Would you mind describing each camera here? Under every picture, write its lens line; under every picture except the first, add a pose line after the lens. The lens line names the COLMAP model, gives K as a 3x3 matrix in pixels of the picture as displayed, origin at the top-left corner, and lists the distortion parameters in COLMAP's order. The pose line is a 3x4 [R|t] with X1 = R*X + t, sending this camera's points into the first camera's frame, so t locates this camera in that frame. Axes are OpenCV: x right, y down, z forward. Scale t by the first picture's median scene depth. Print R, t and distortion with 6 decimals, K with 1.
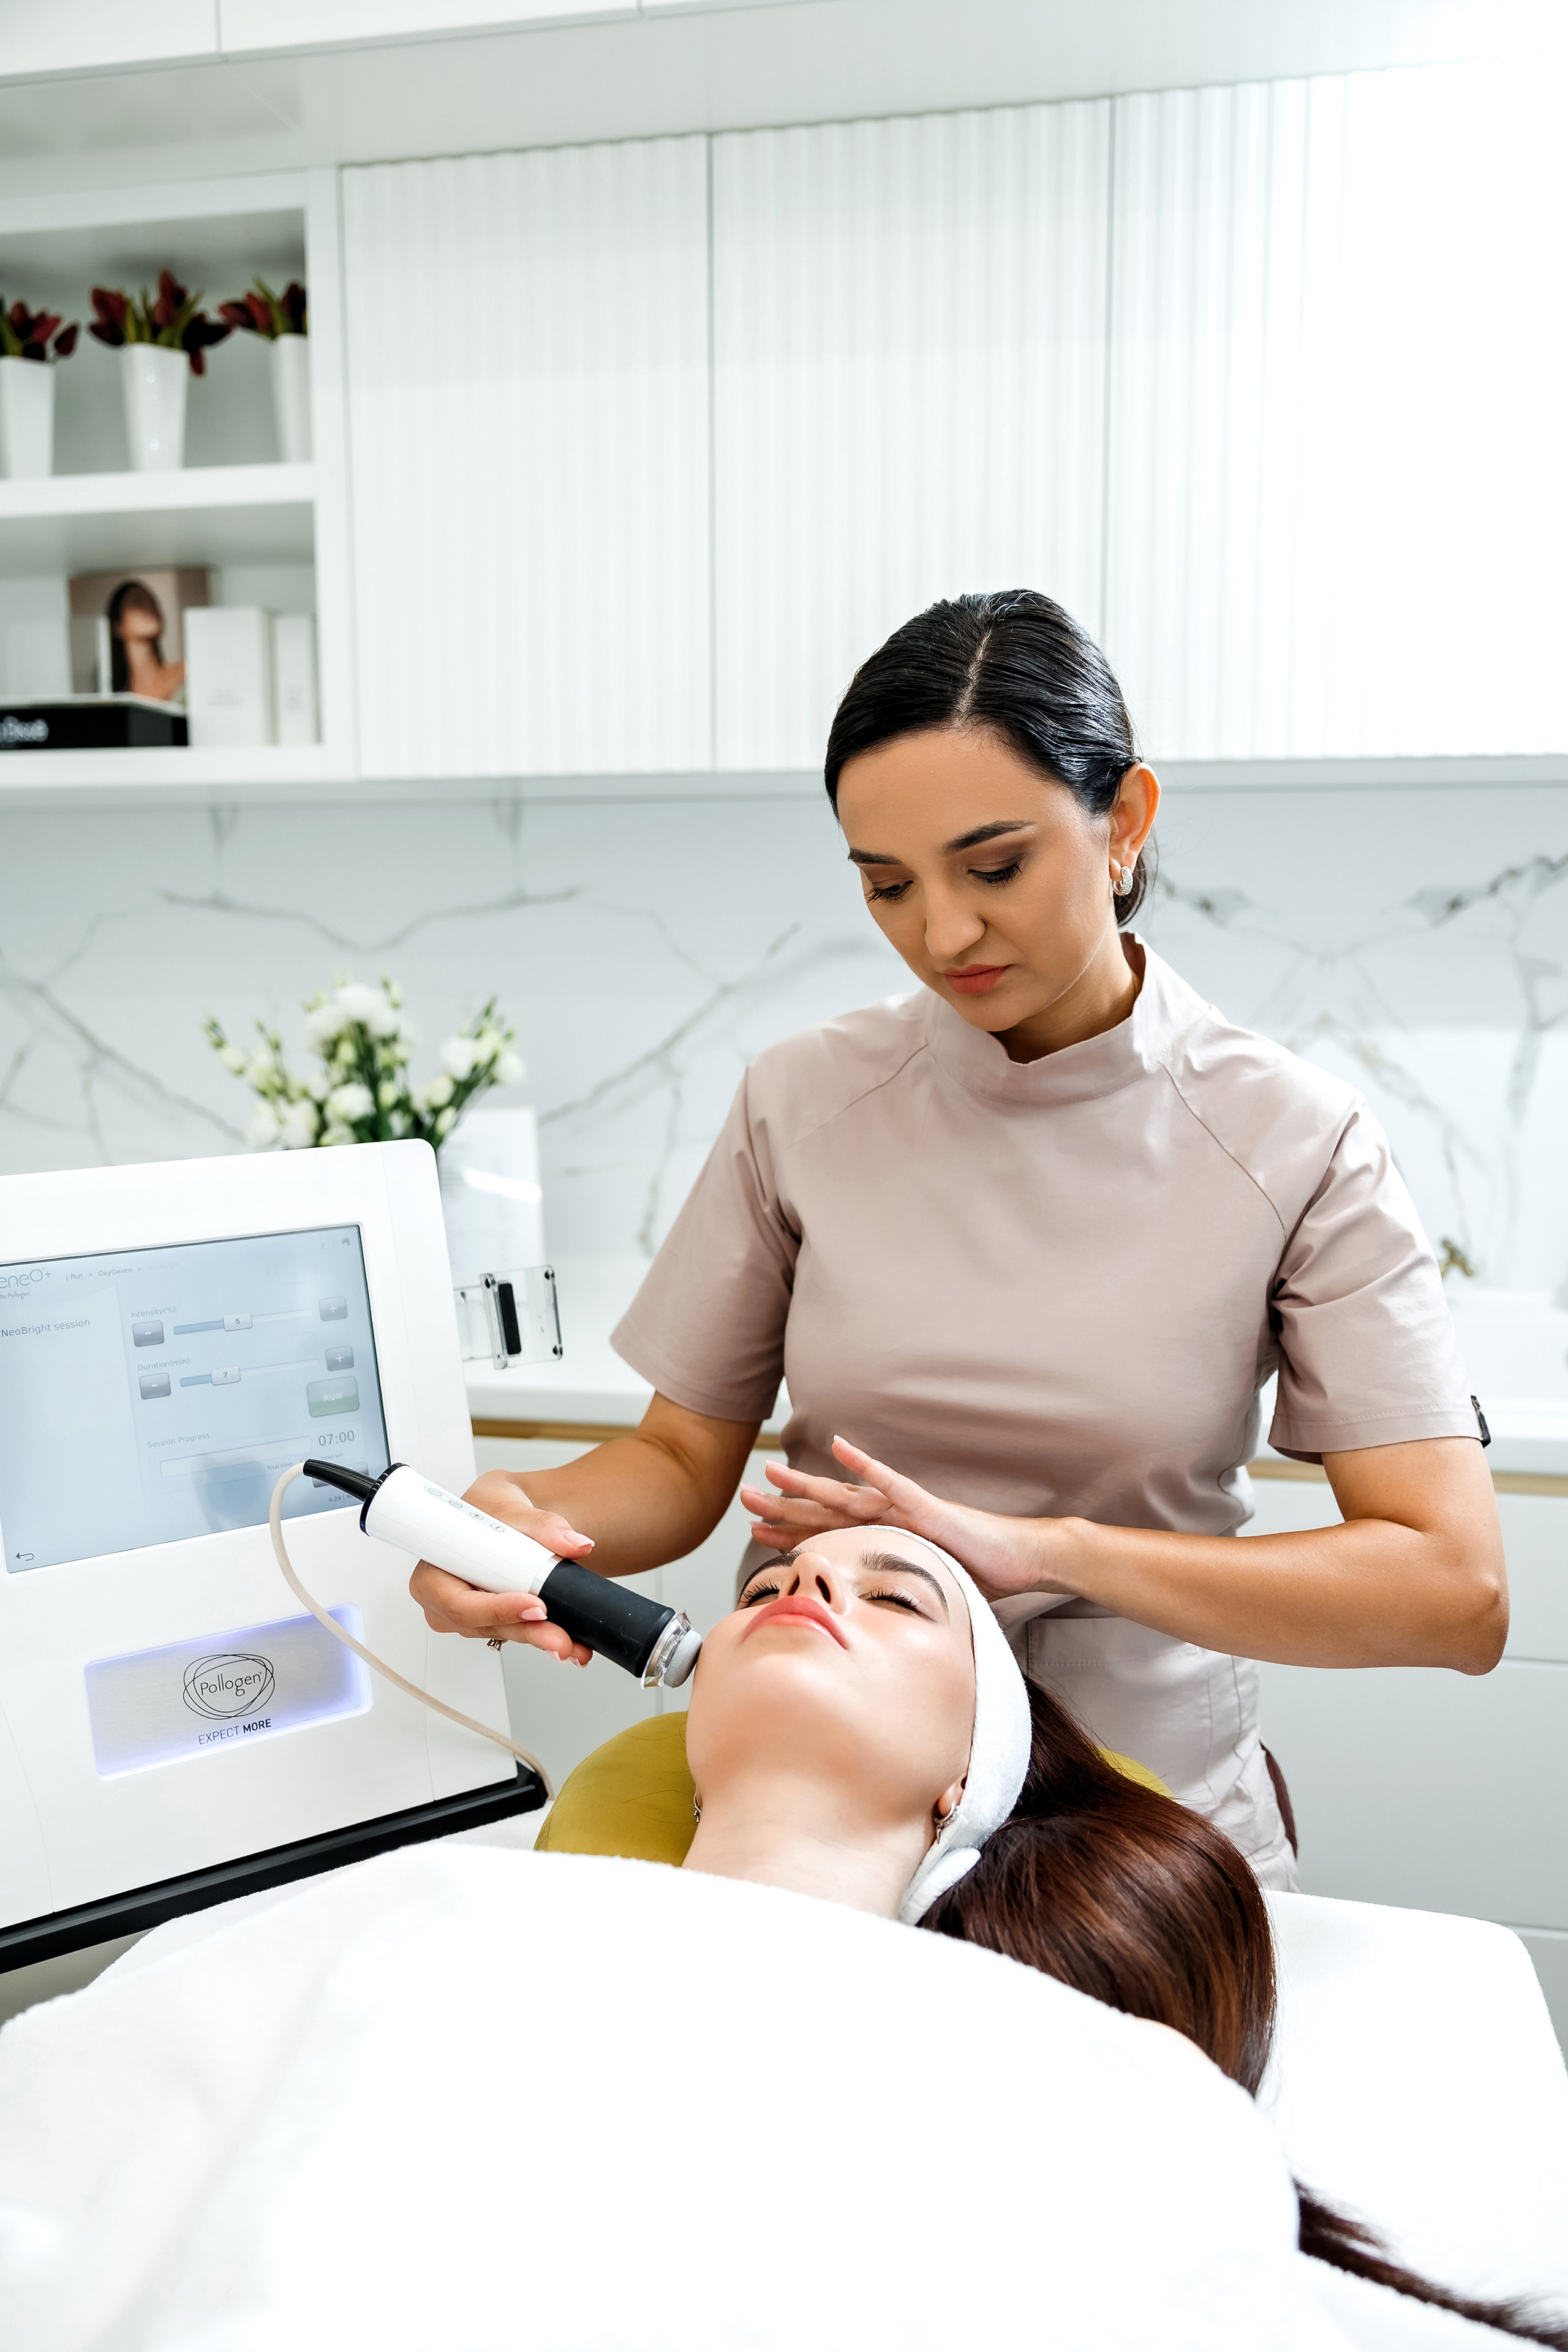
lens RADIAL K [[1875.5, 0, 768.6], [0, 1875.5, 1172.4], [0, 0, 1]] dist [0.004115, 0.012110]
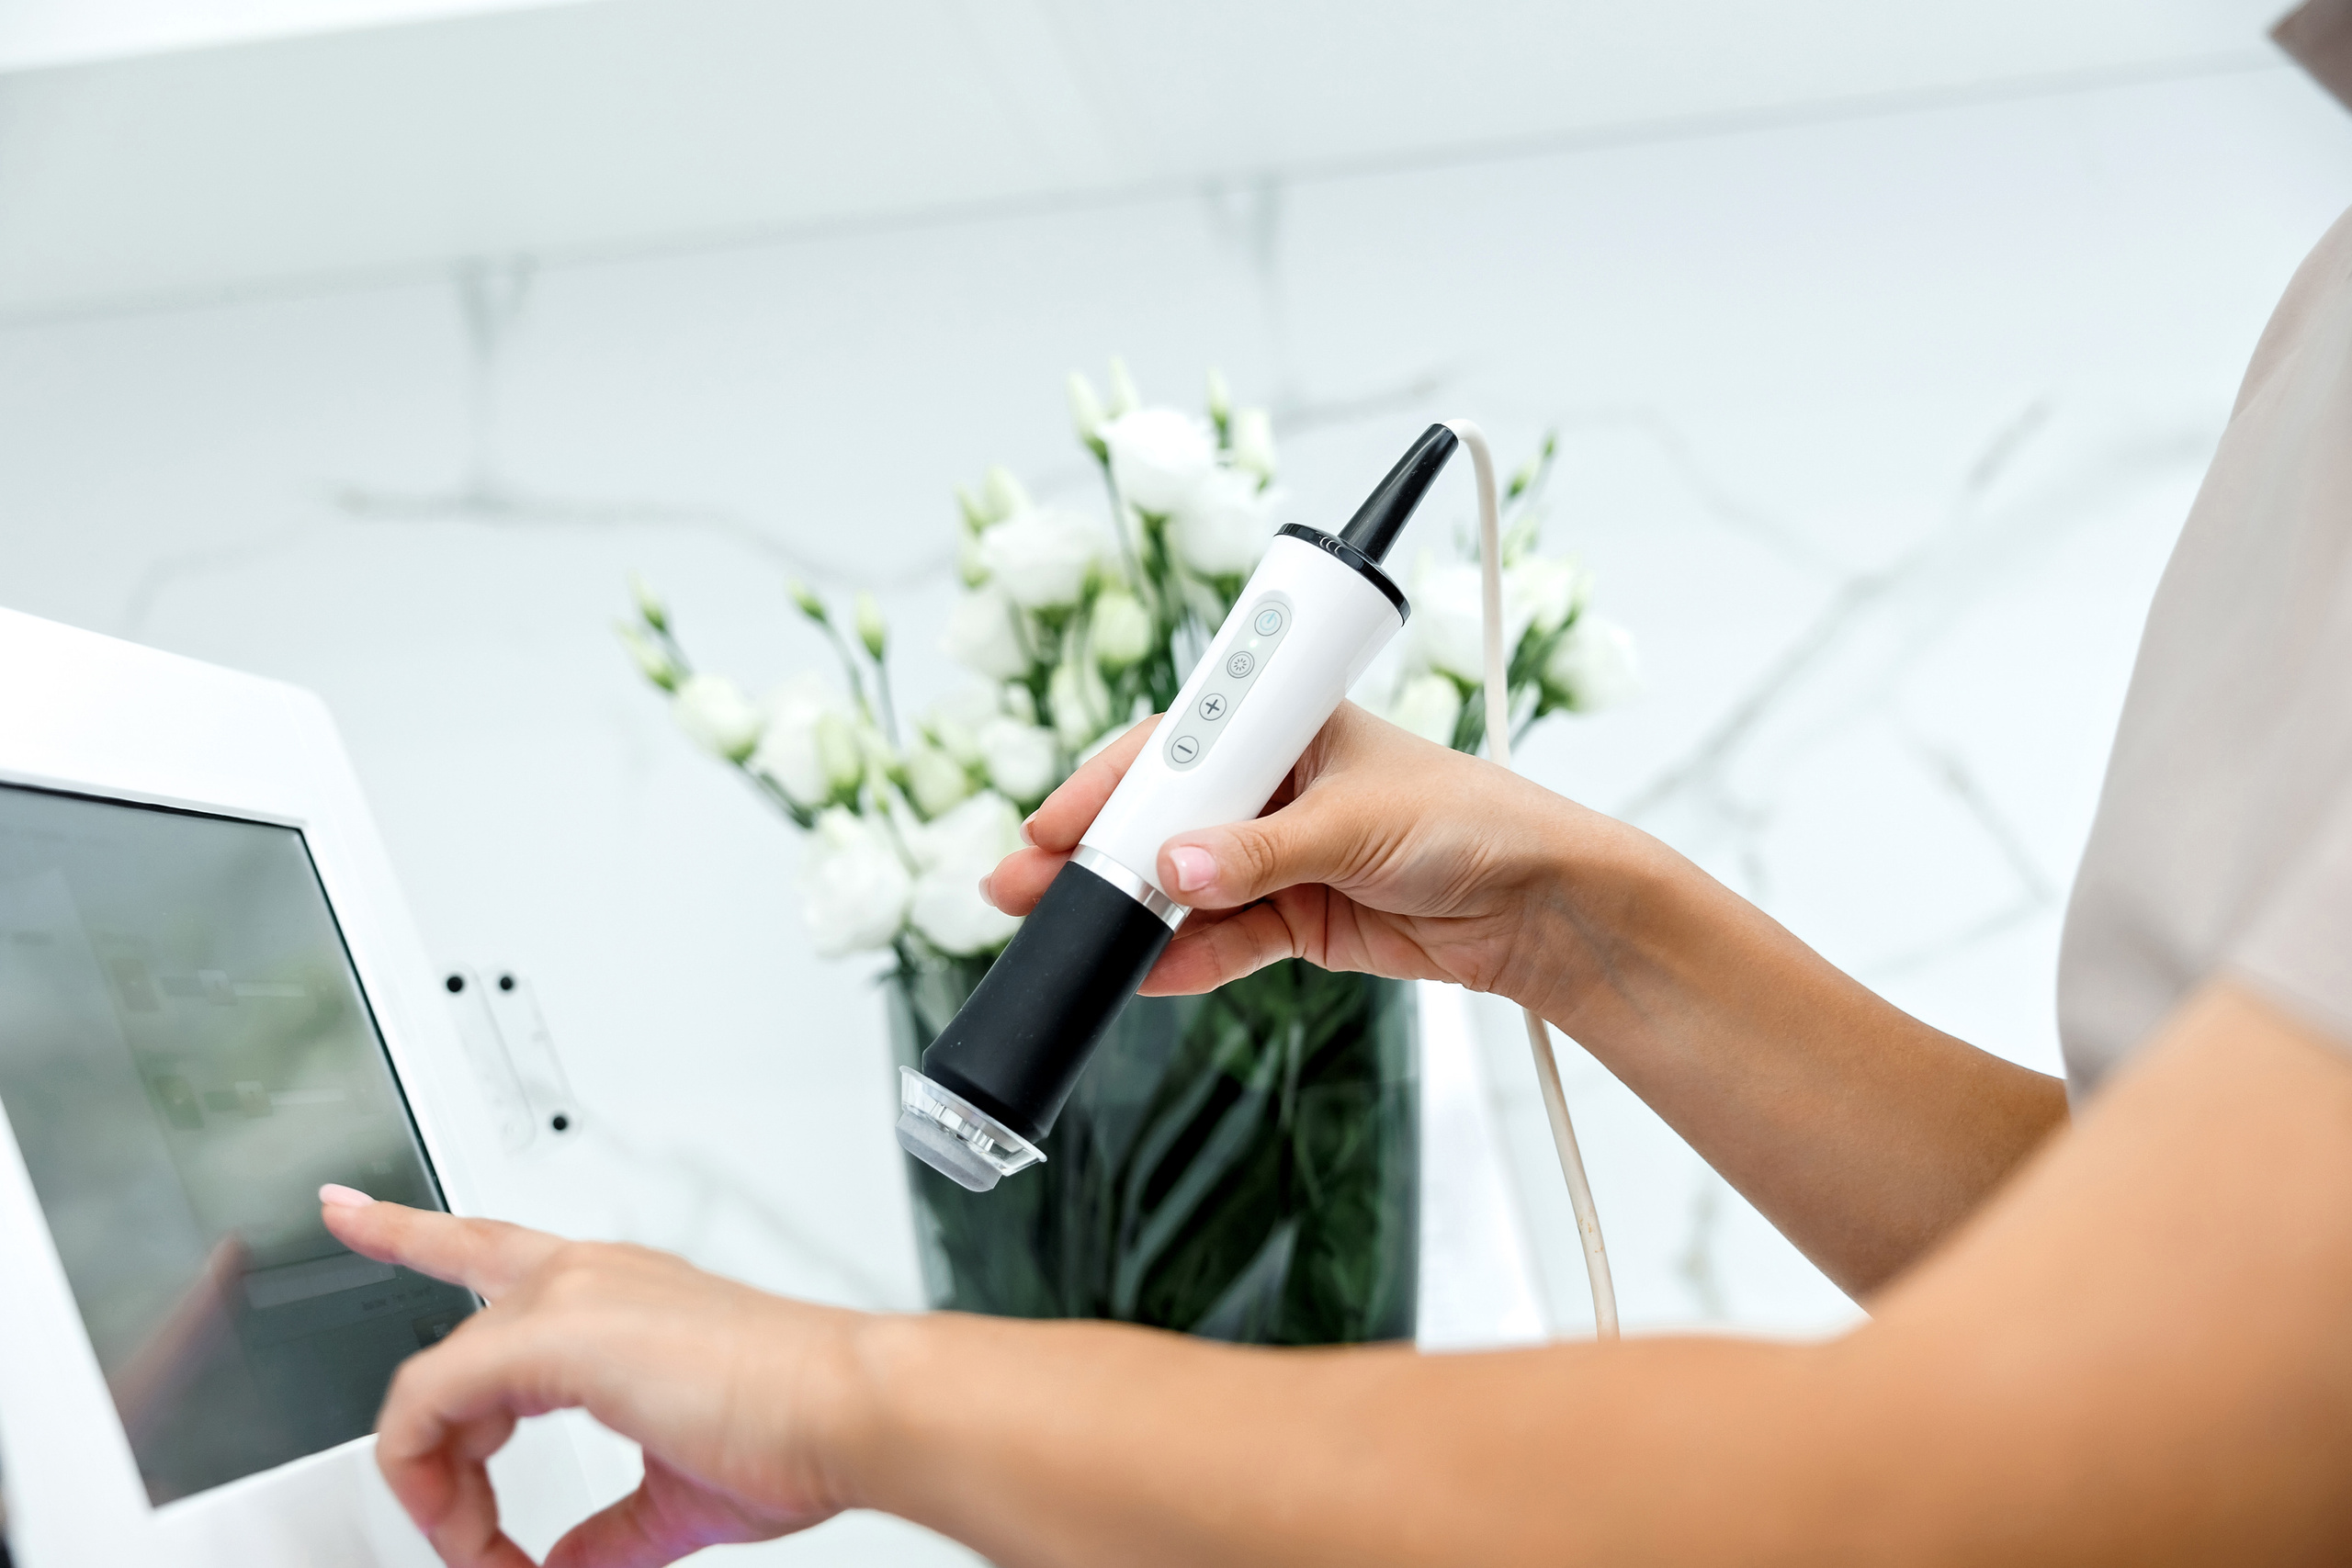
lens RADIAL K [[2808.8, 0, 1162.8], [0, 2808.8, 787.0], [0, 0, 1]] dist [-0.022327, 0.000000]
pose [[0.991868, -0.064539, 0.109694, -0.245791], [0.088334, 0.969582, -0.228270, 0.065734], [-0.091625, 0.236103, 0.967399, 0.486589]]
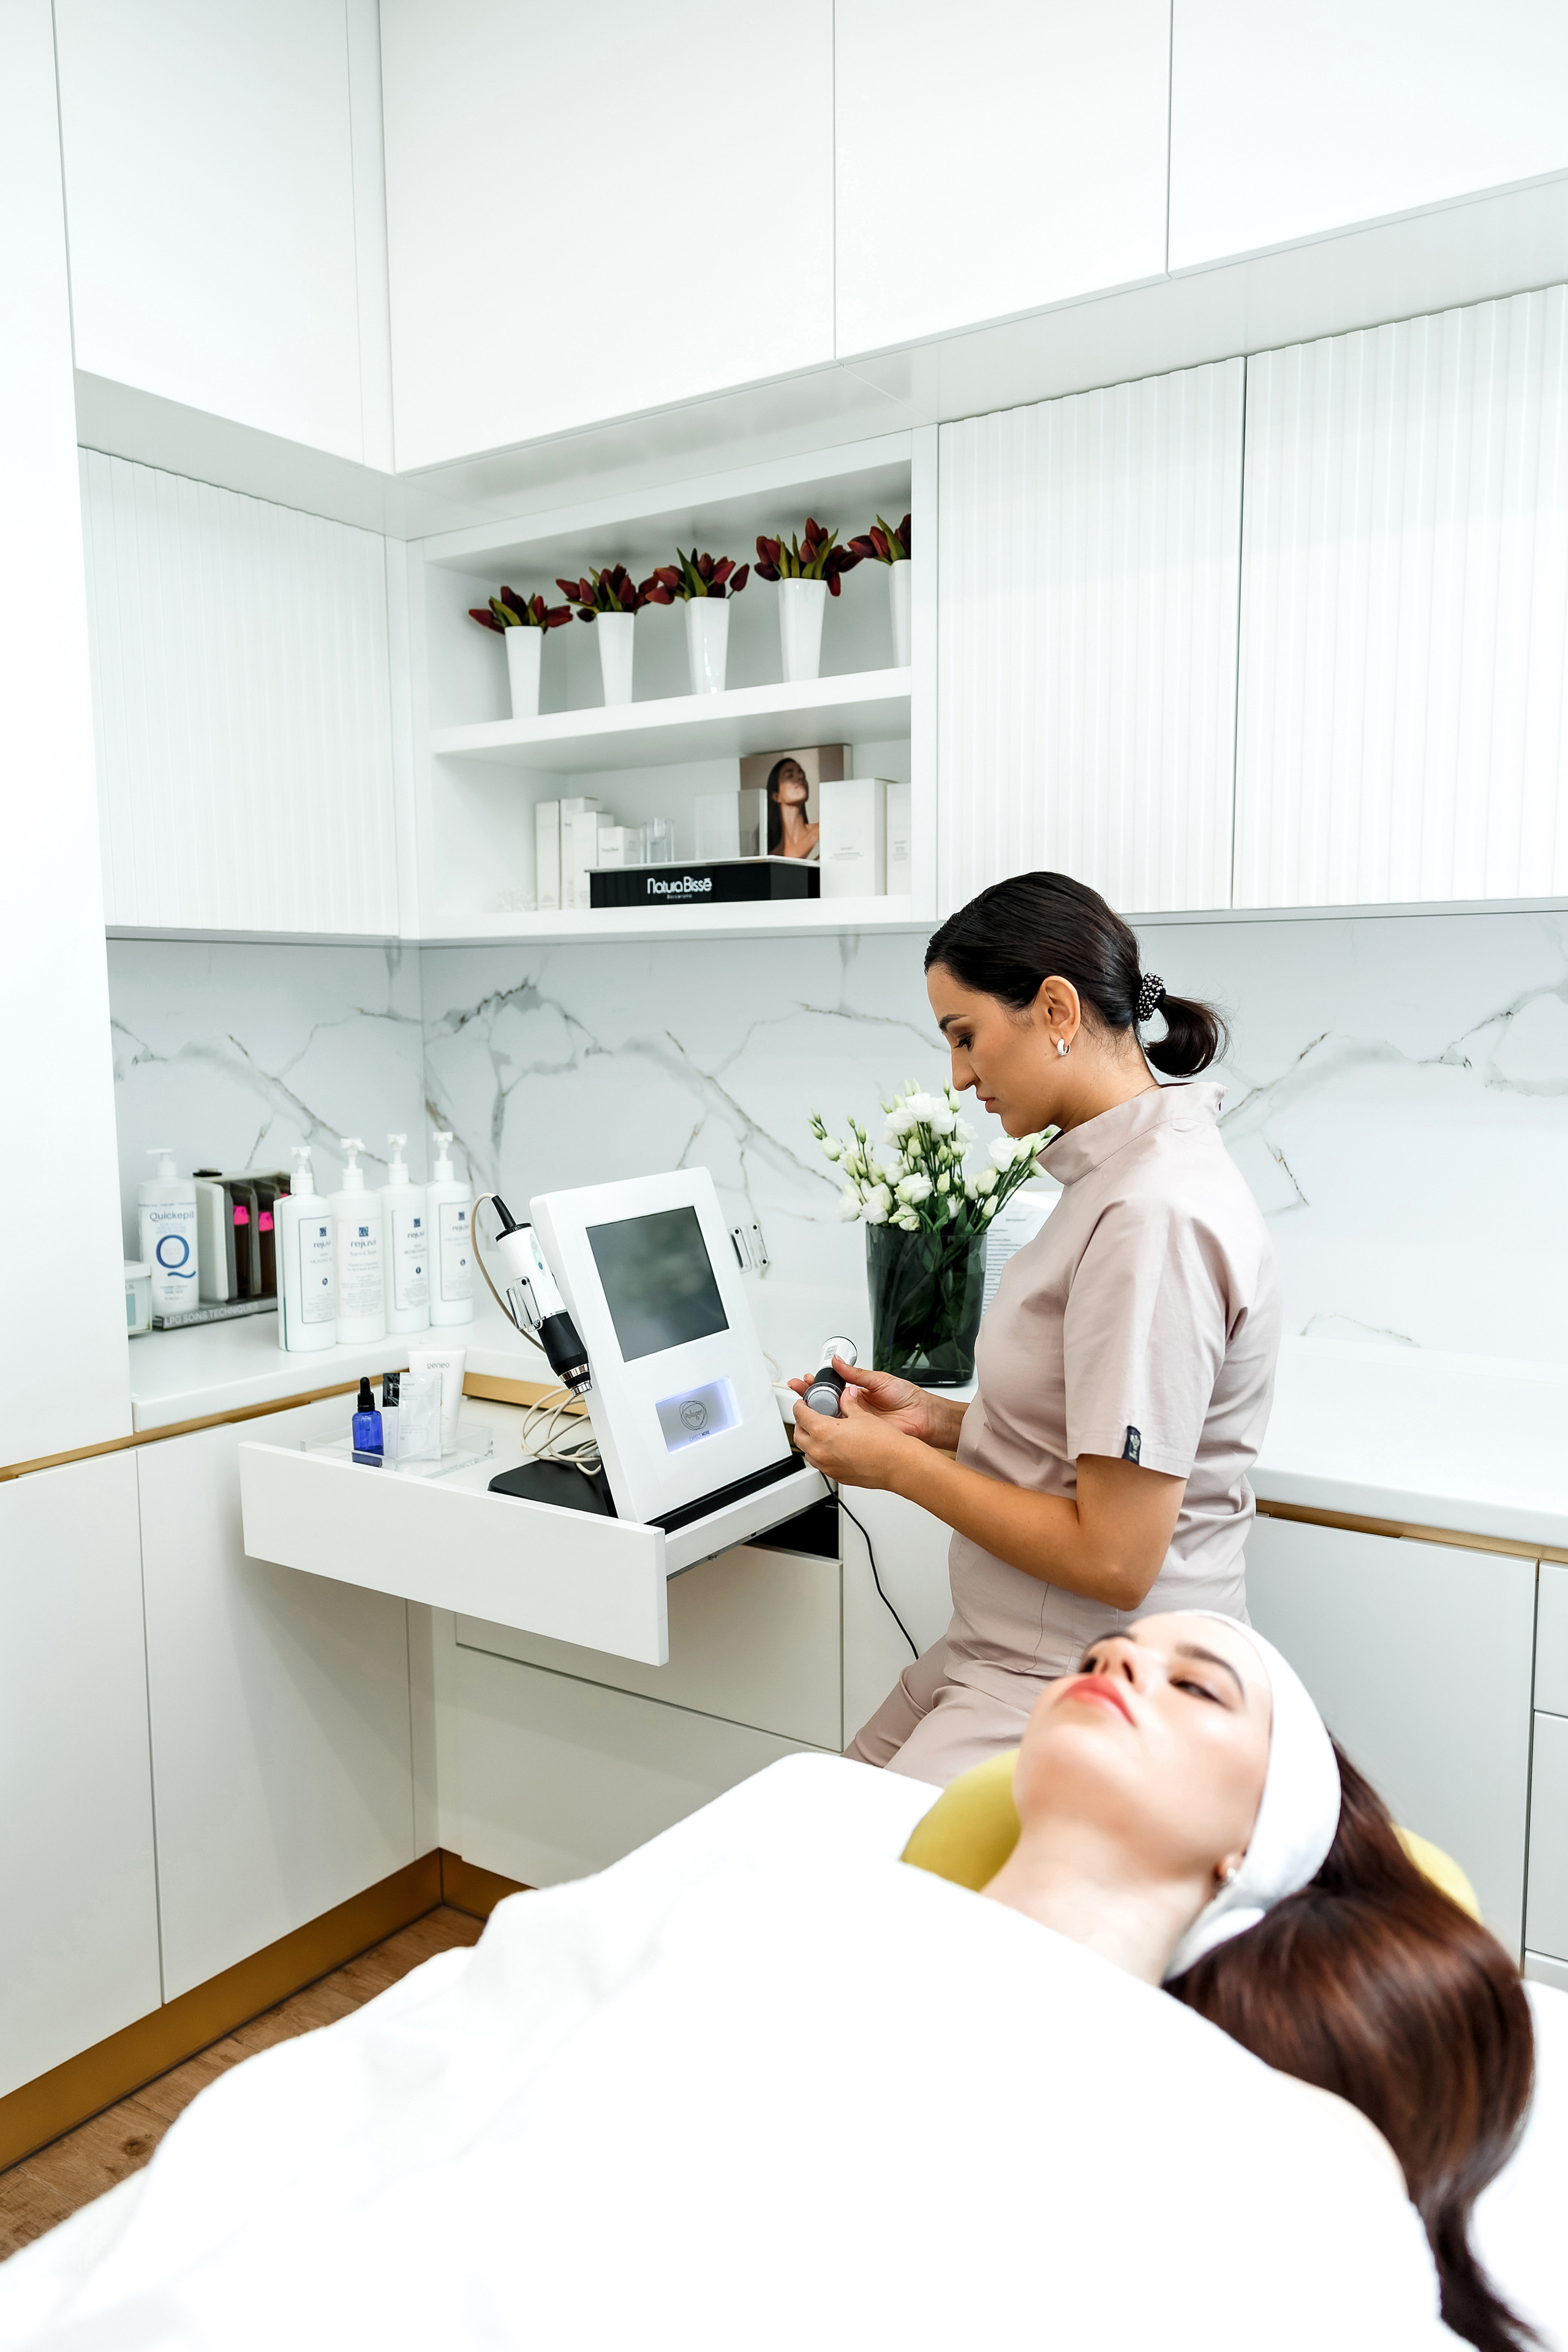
lens RADIAL K [[1655.1, 0, 787.8], [0, 1655.1, 1178.9], [0, 0, 1]] dist [0.046443, 0.010758]
pose [[0.930646, 0.036165, -0.364129, 0.086067], [-0.037465, 0.999292, 0.003495, -0.039742], [0.363998, 0.010389, 0.931342, -0.040359]]
